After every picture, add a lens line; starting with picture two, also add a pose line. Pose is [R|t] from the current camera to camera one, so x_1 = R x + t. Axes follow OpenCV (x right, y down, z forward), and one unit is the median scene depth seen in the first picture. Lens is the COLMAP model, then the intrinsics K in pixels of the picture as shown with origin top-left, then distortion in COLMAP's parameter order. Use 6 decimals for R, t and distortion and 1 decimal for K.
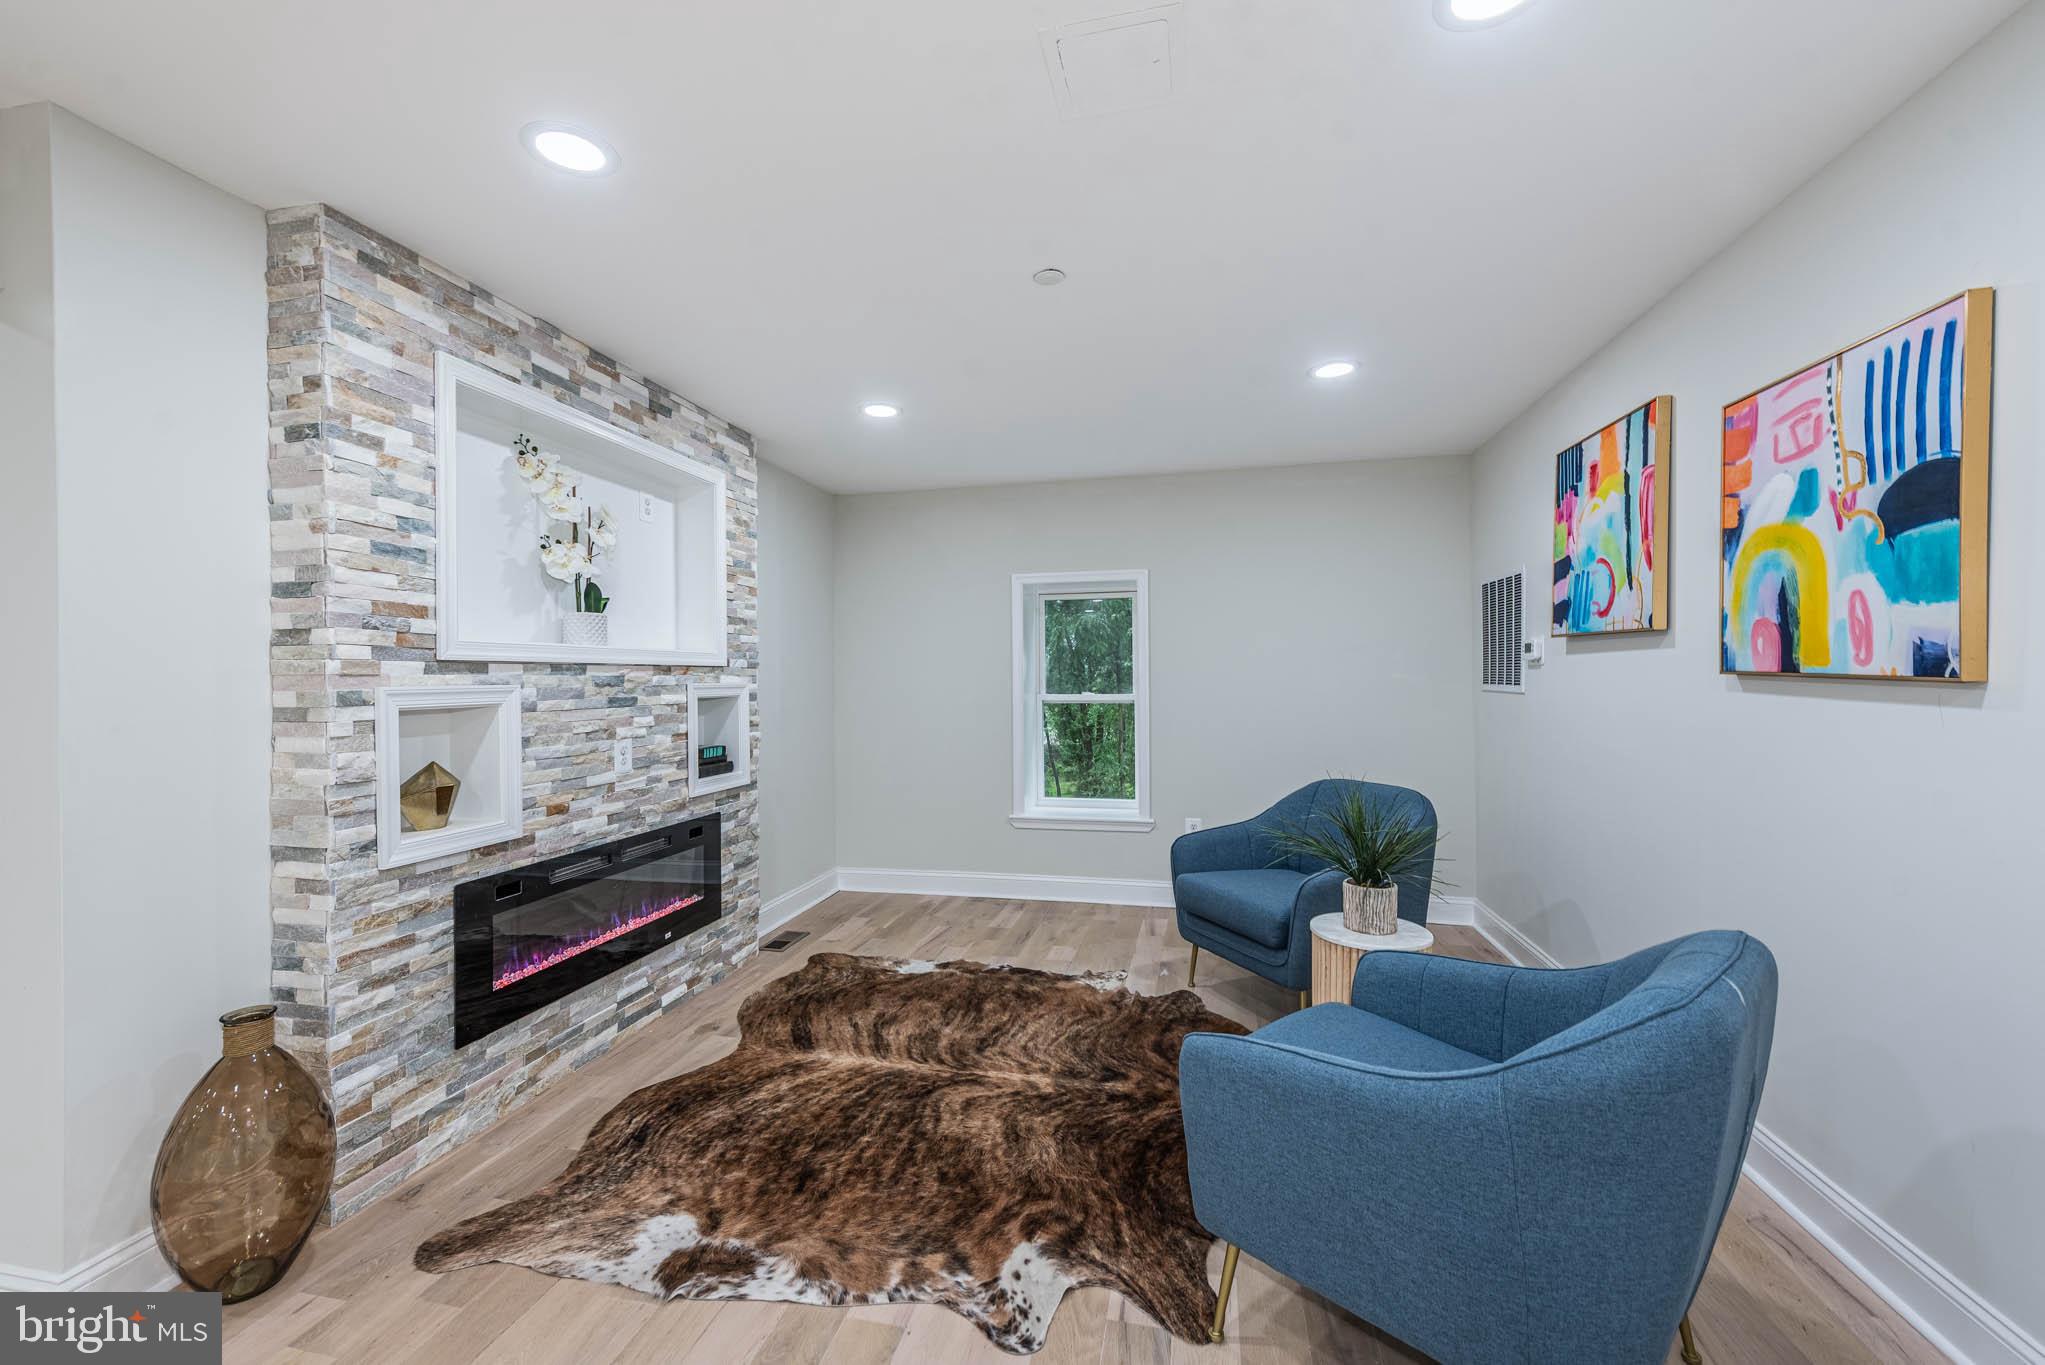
lens RADIAL K [[821.4, 0, 1011.5], [0, 821.4, 682.2], [0, 0, 1]] dist [0.010703, -0.000794]
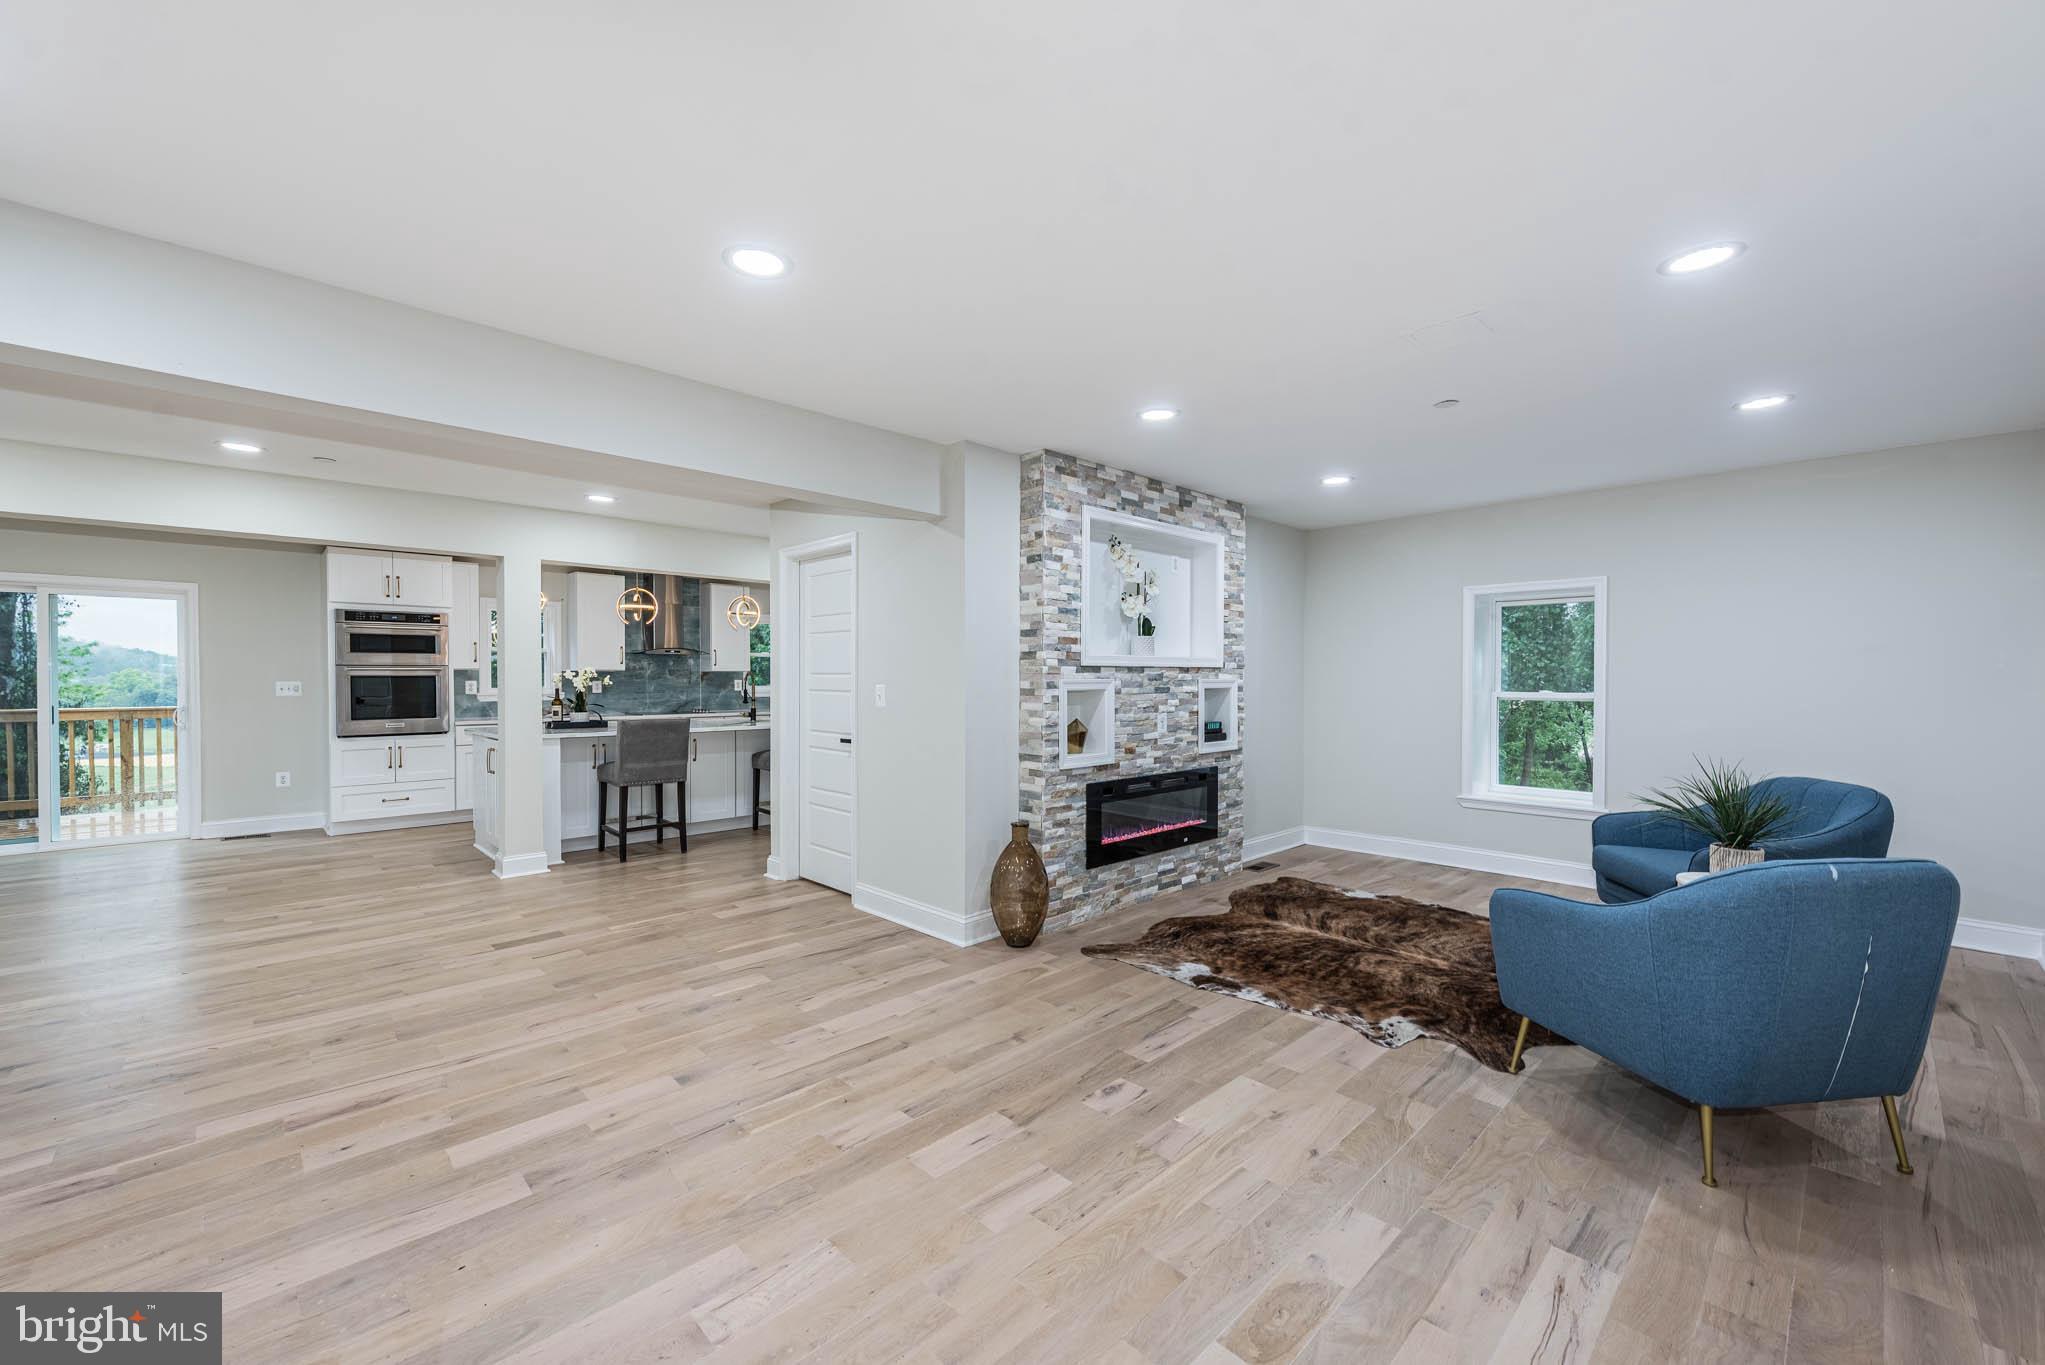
lens RADIAL K [[810.0, 0, 1024.5], [0, 810.0, 688.4], [0, 0, 1]] dist [0.000123, -0.000610]
pose [[0.846566, 0.015597, -0.532055, 0.168065], [-0.008983, 0.999847, 0.015017, -0.000718], [0.532208, -0.007933, 0.846576, -0.565204]]
